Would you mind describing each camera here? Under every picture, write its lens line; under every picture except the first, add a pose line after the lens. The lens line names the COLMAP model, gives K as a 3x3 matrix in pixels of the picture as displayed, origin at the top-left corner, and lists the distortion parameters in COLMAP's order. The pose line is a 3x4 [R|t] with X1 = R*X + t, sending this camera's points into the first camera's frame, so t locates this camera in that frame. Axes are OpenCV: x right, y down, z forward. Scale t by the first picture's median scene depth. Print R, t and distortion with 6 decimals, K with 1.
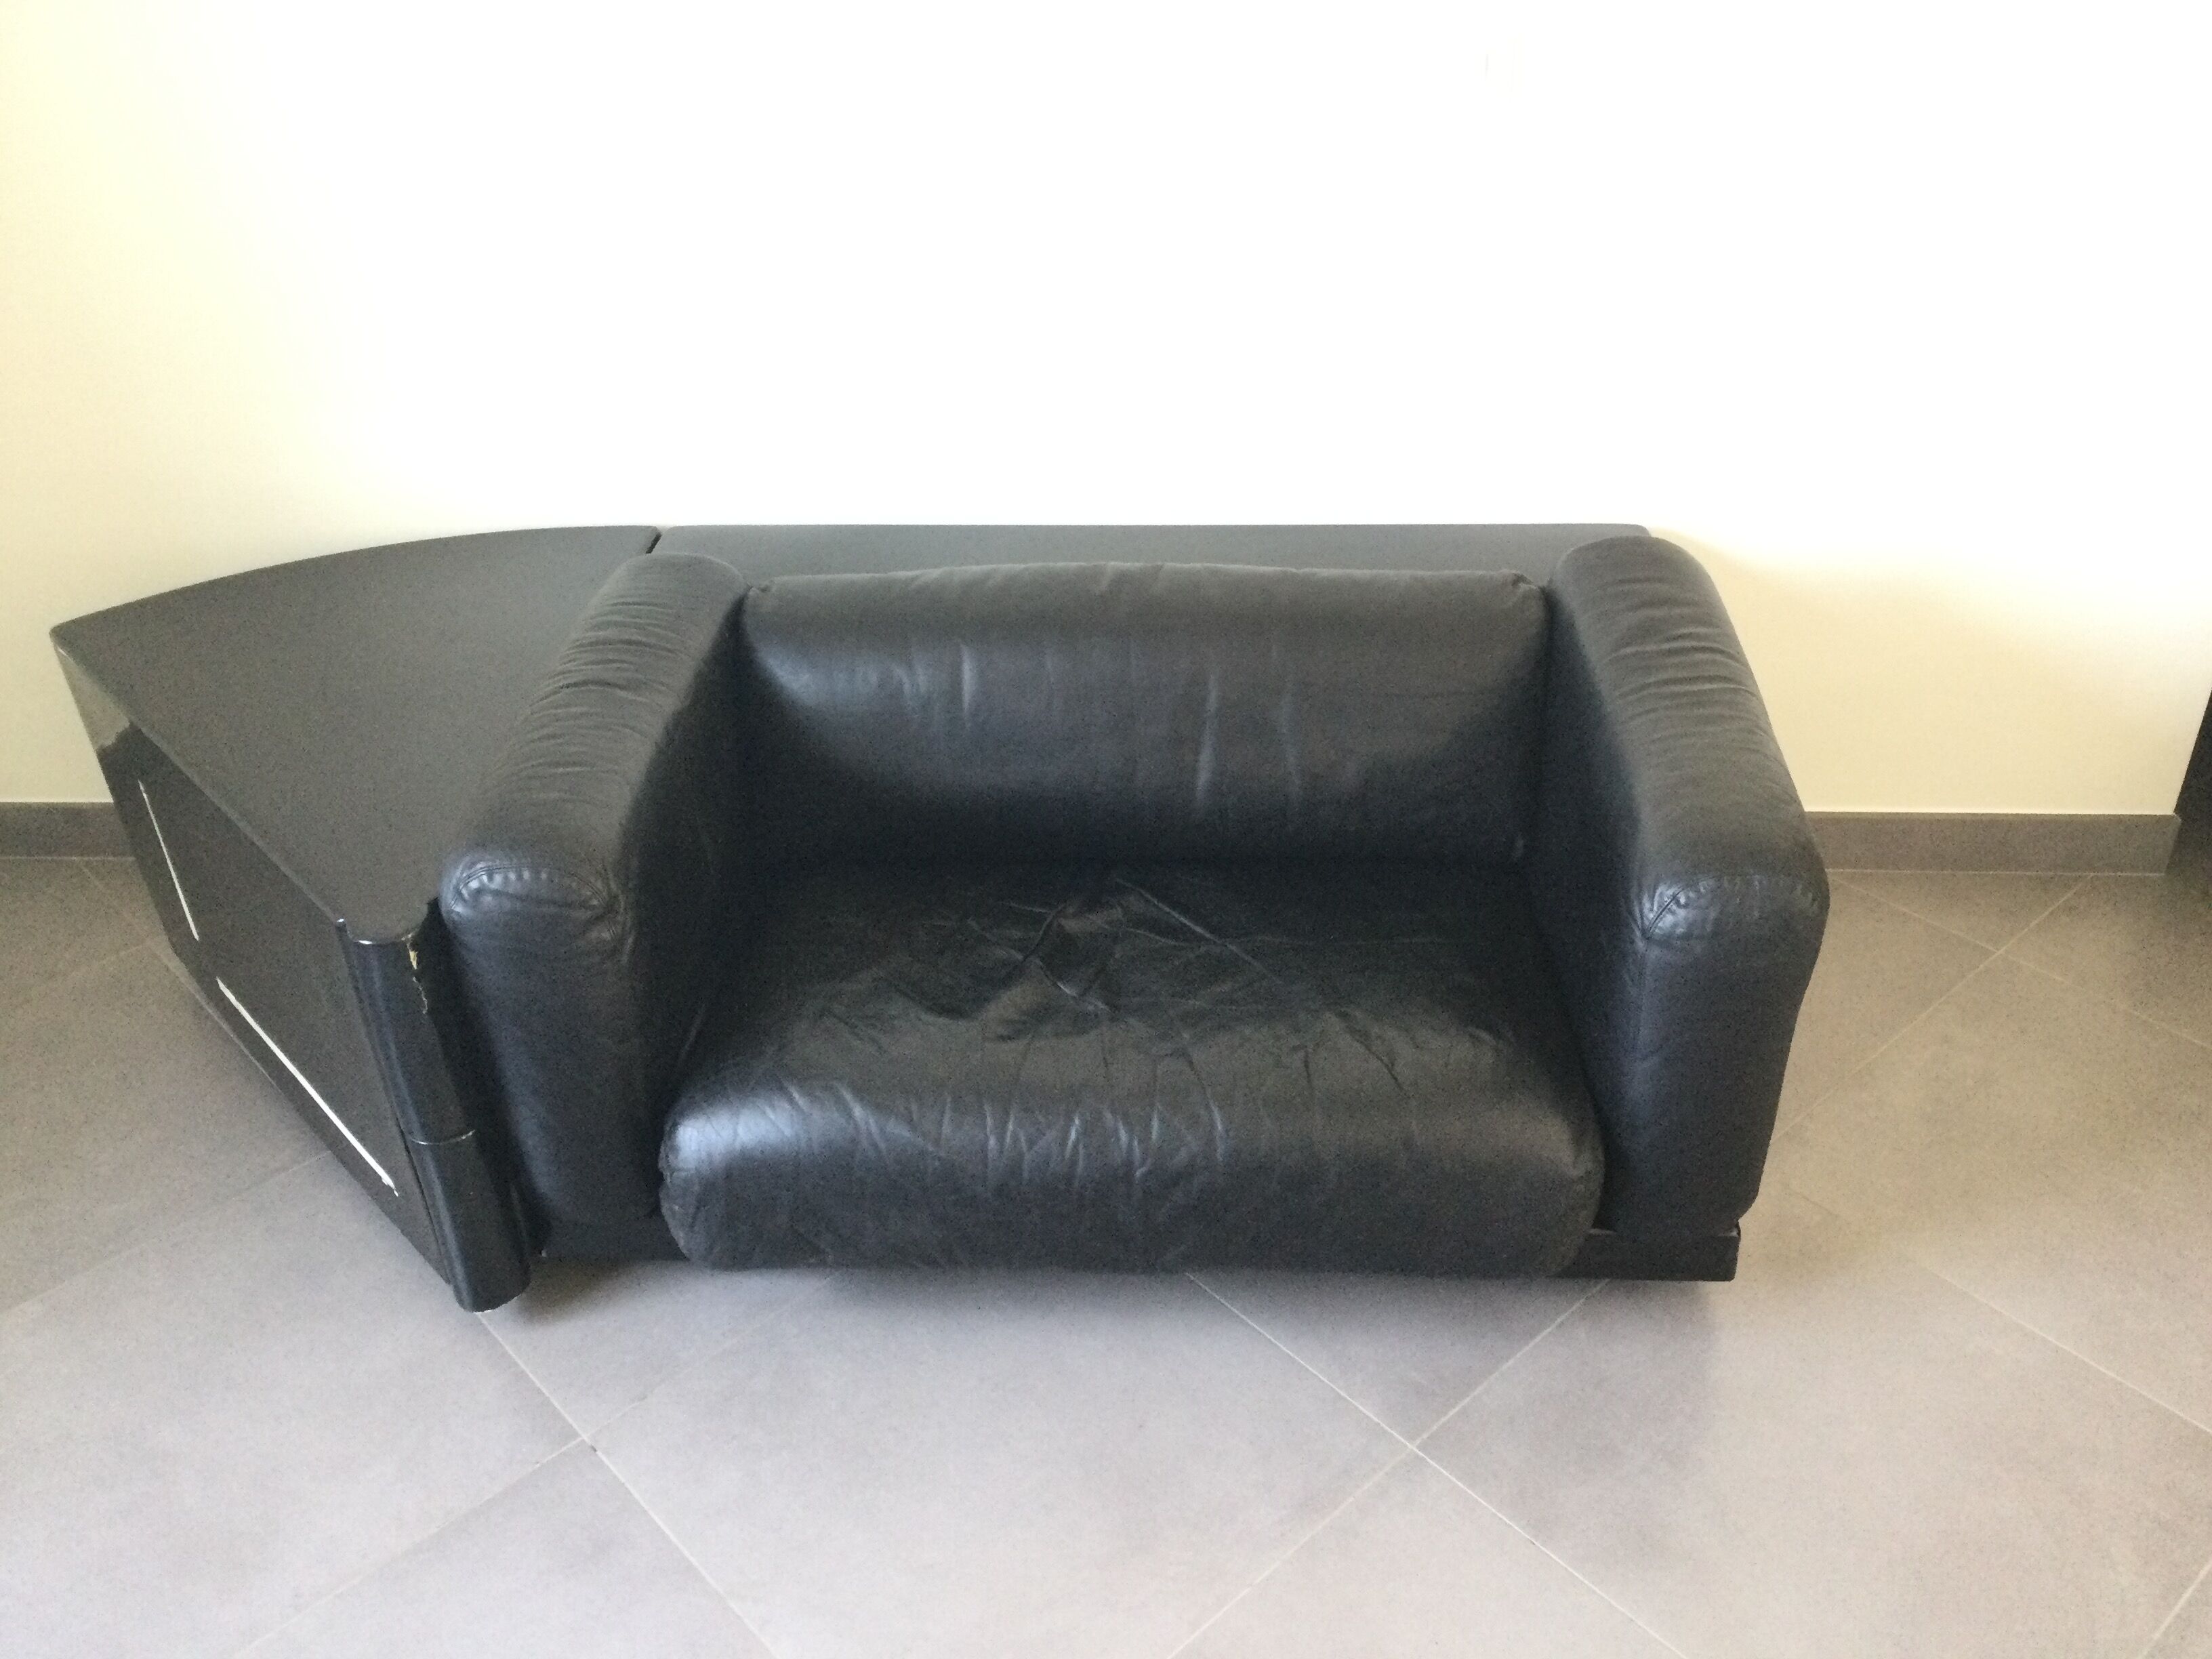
lens RADIAL K [[1951.3, 0, 1100.1], [0, 1951.3, 801.3], [0, 0, 1]] dist [0.104209, -0.130164]
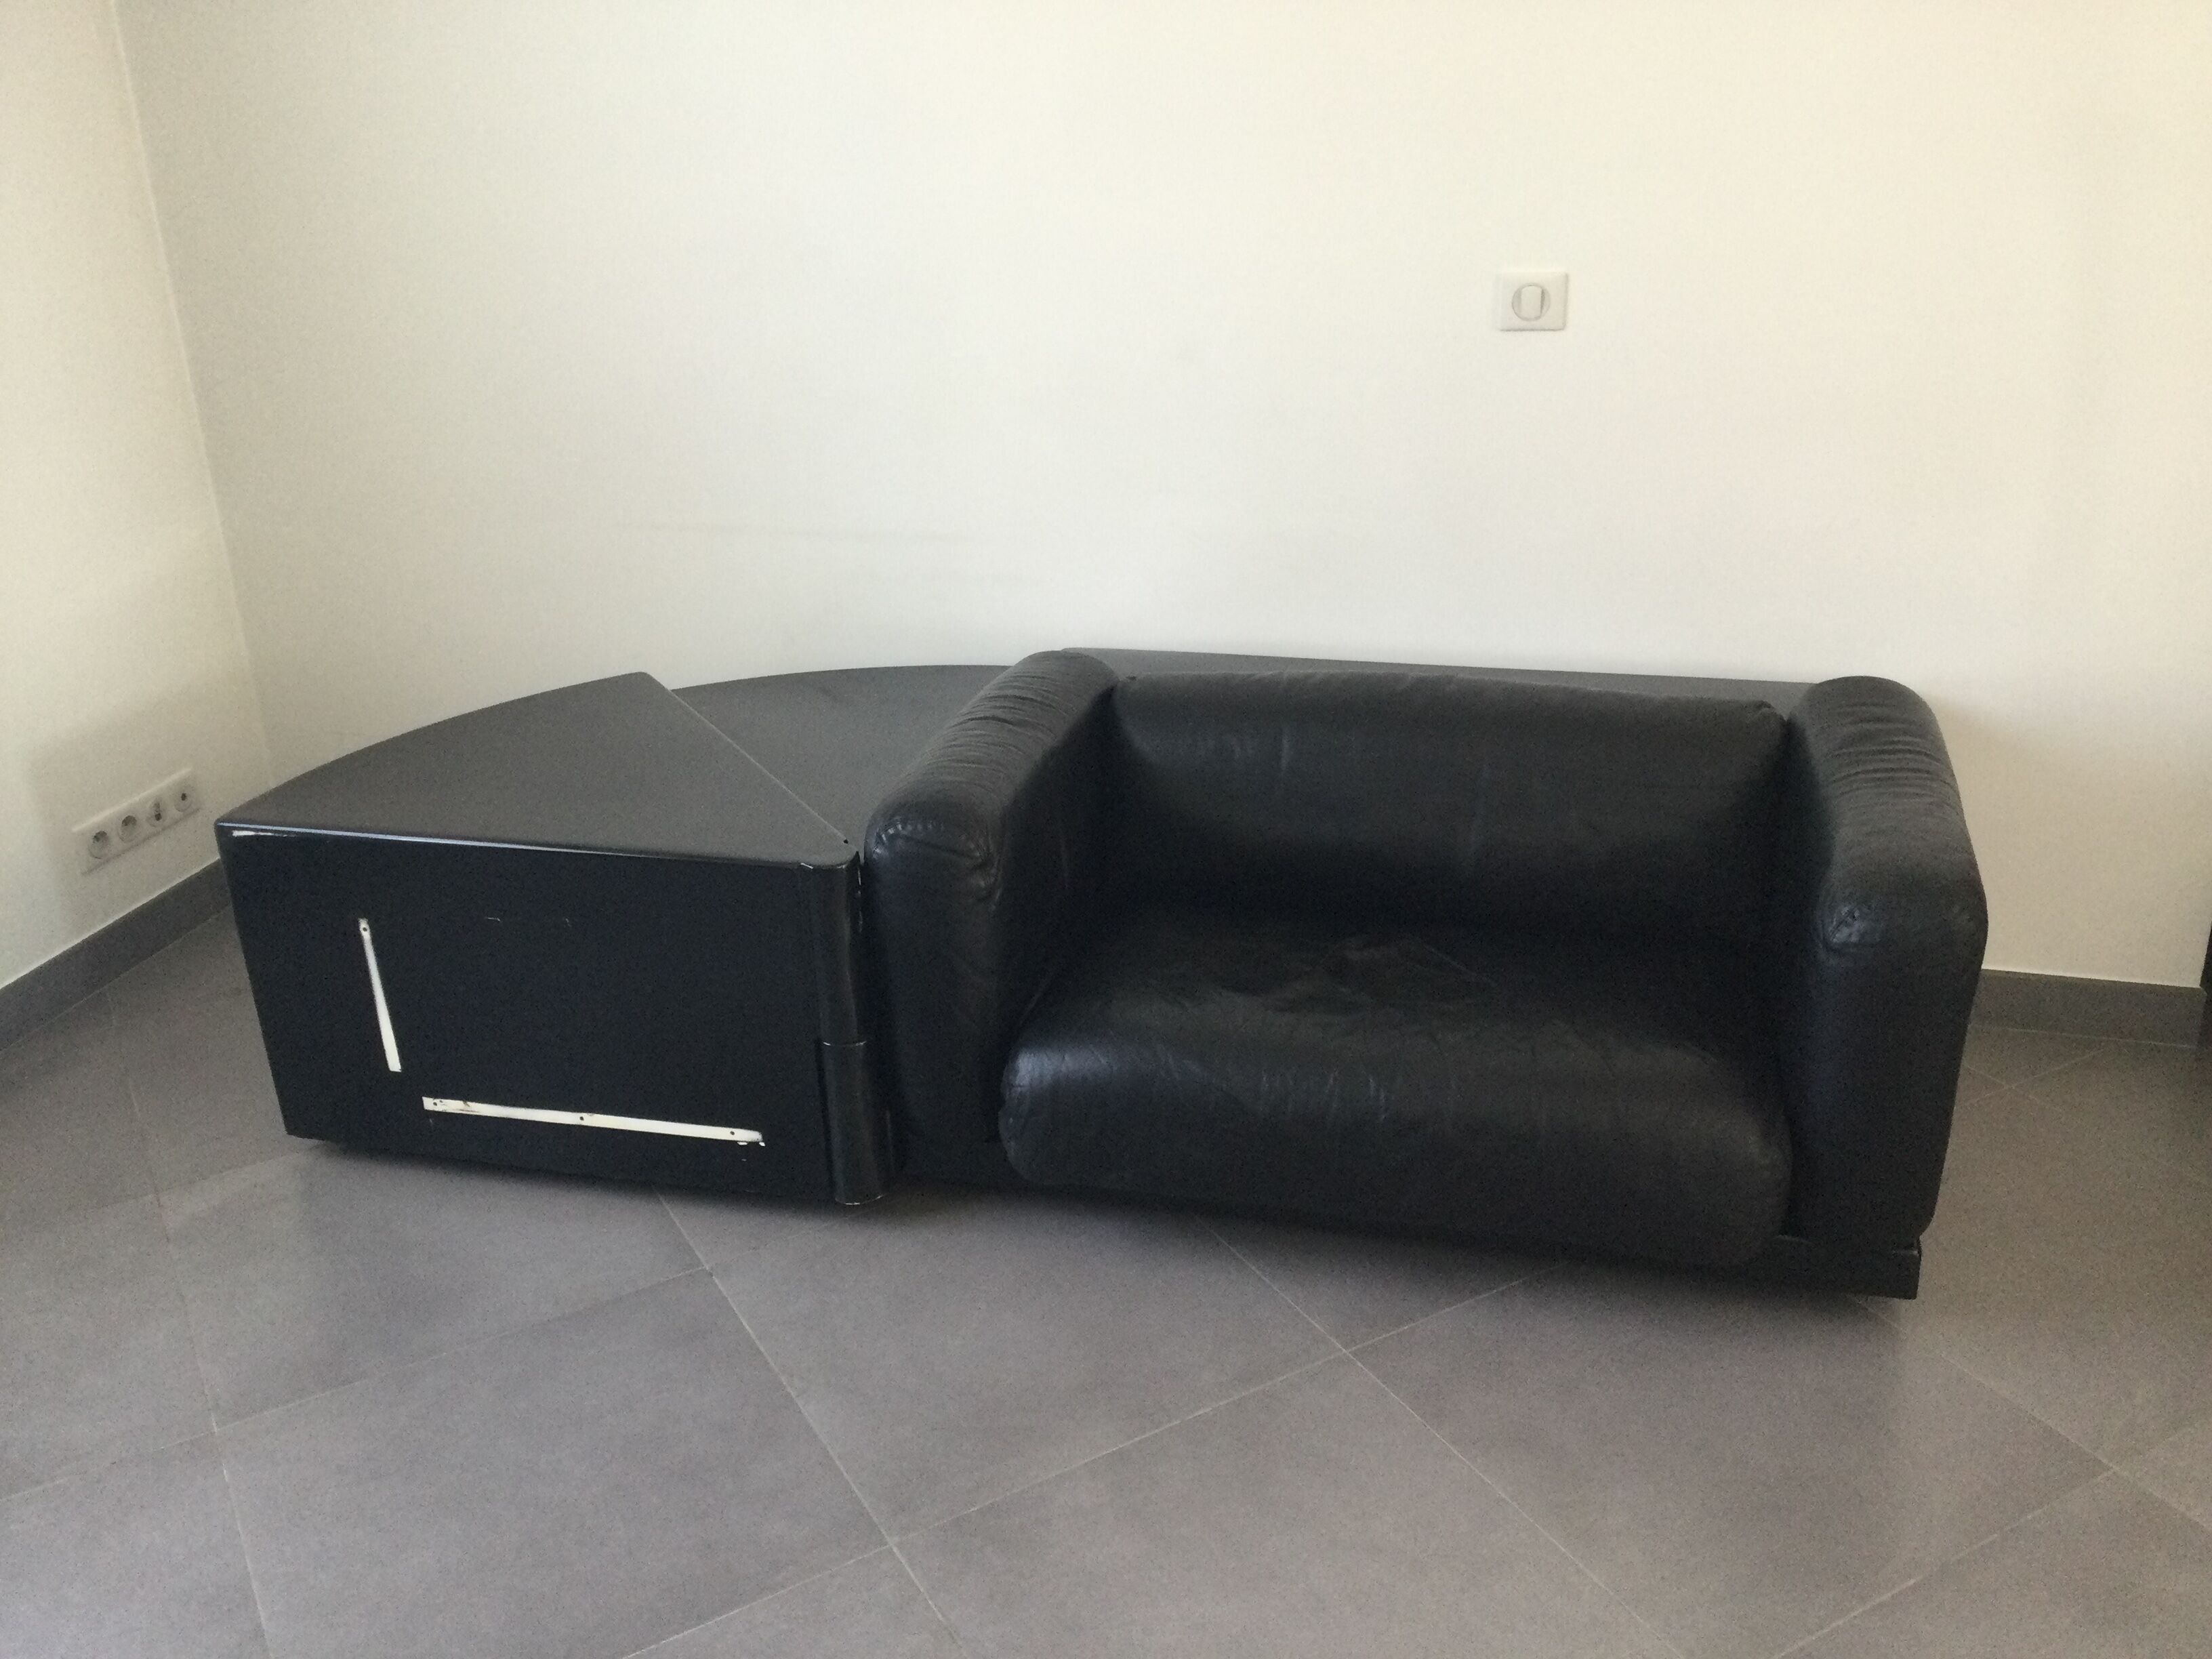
lens RADIAL K [[1951.3, 0, 1122.7], [0, 1951.3, 819.2], [0, 0, 1]] dist [0.104209, -0.130164]
pose [[0.980628, 0.076768, -0.180212, 0.062054], [-0.105957, 0.981675, -0.158389, 0.204482], [0.164750, 0.174415, 0.970792, -0.221250]]
